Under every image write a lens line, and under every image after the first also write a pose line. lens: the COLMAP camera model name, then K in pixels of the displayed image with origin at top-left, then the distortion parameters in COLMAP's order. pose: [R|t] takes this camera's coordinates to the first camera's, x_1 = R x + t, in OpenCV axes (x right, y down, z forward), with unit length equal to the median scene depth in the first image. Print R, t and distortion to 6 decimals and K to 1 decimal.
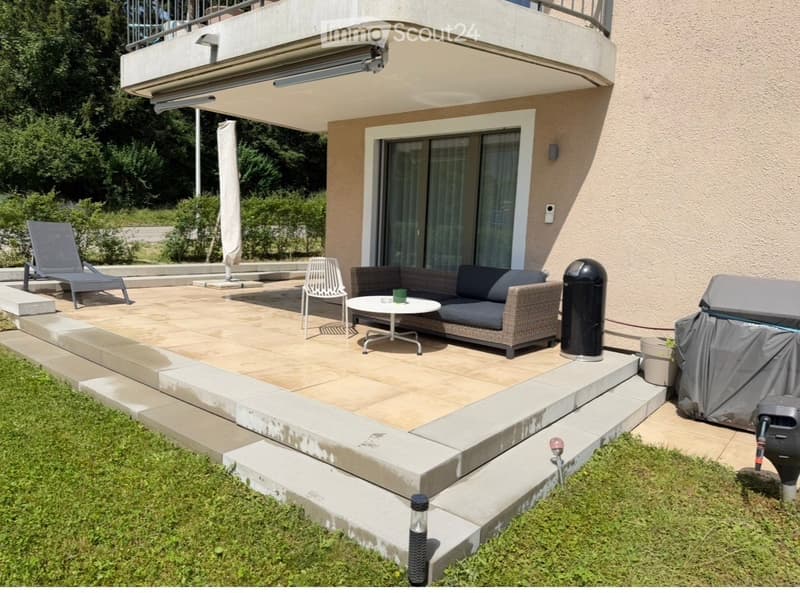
lens RADIAL K [[566.7, 0, 400.0], [0, 566.7, 296.5], [0, 0, 1]] dist [-0.000523, -0.004711]
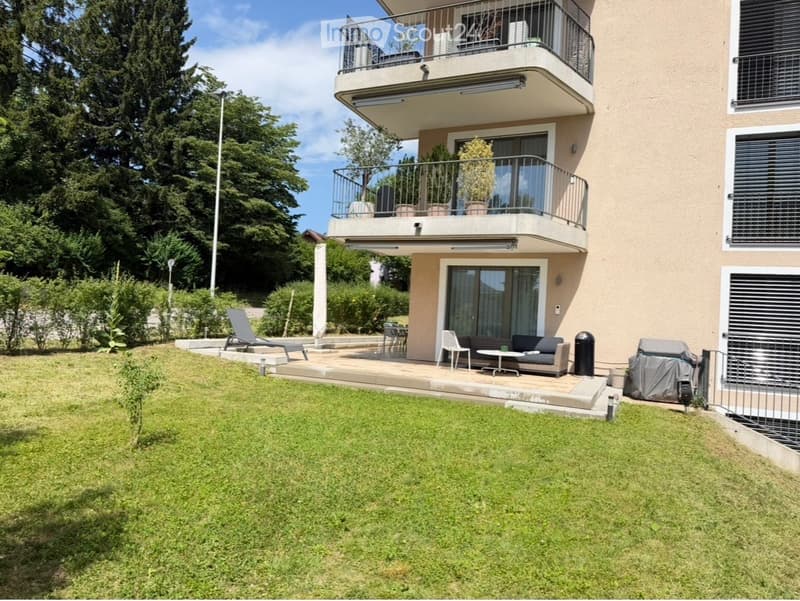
lens RADIAL K [[566.7, 0, 400.0], [0, 566.7, 300.5], [0, 0, 1]] dist [0.050156, -0.057920]
pose [[0.963500, 0.015791, 0.267243, -0.814081], [0.021112, 0.990668, -0.134652, 0.082476], [-0.266875, 0.135379, 0.954175, -0.789559]]
